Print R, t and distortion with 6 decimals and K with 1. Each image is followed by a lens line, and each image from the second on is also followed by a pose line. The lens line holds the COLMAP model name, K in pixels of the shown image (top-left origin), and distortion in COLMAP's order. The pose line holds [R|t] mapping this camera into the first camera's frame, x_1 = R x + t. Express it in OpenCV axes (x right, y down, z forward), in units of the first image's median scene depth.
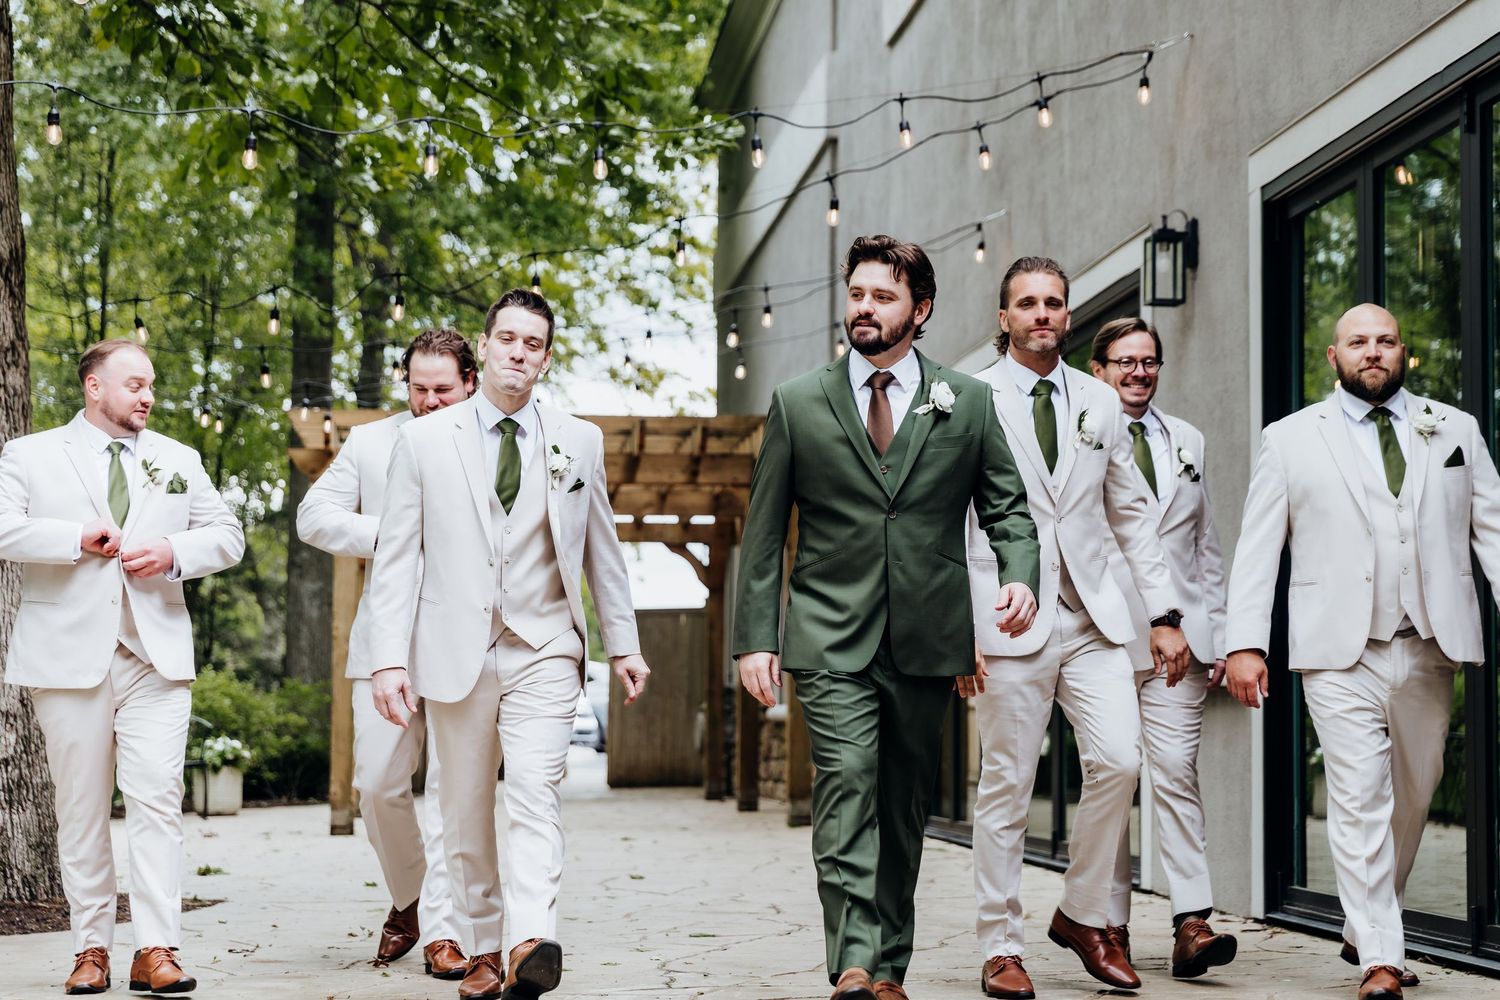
lens RADIAL K [[2888.7, 0, 739.1], [0, 2888.7, 501.2], [0, 0, 1]] dist [0.081830, 0.000000]
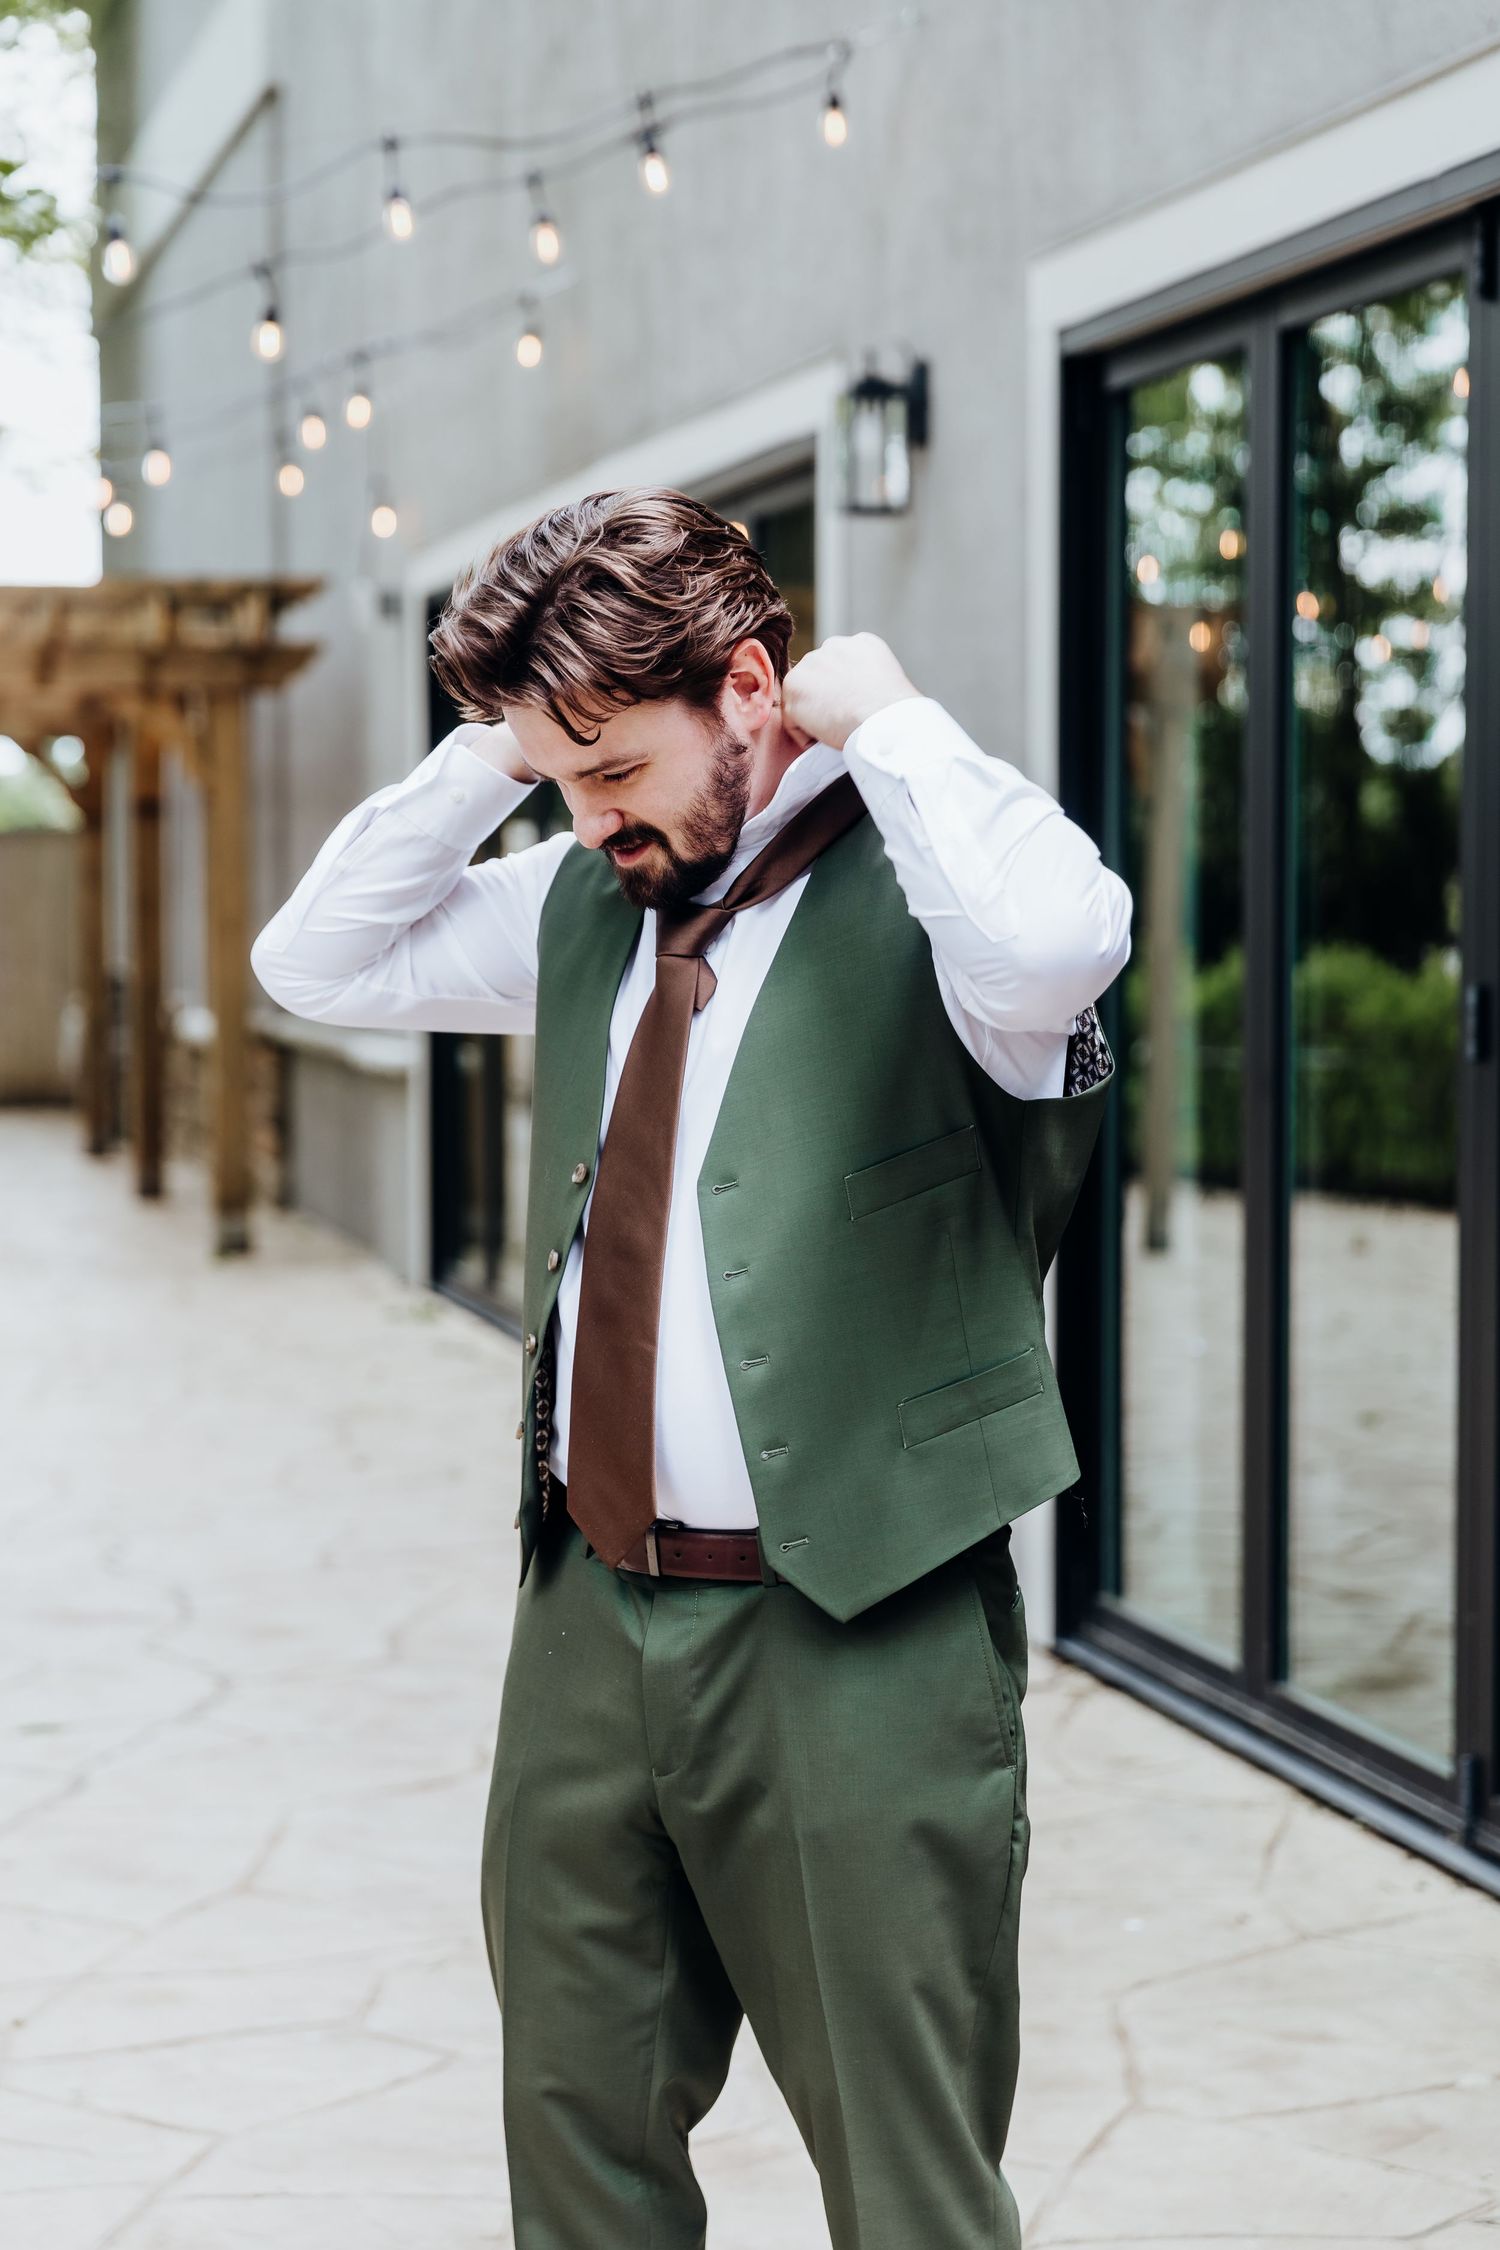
lens RADIAL K [[4333.1, 0, 706.2], [0, 4333.1, 1028.7], [0, 0, 1]] dist [0.081830, 0.000000]
pose [[0.991763, -0.012250, 0.127499, 0.006103], [-0.001710, 0.994061, 0.108810, -0.045988], [-0.128075, -0.108131, 0.985852, 0.130434]]
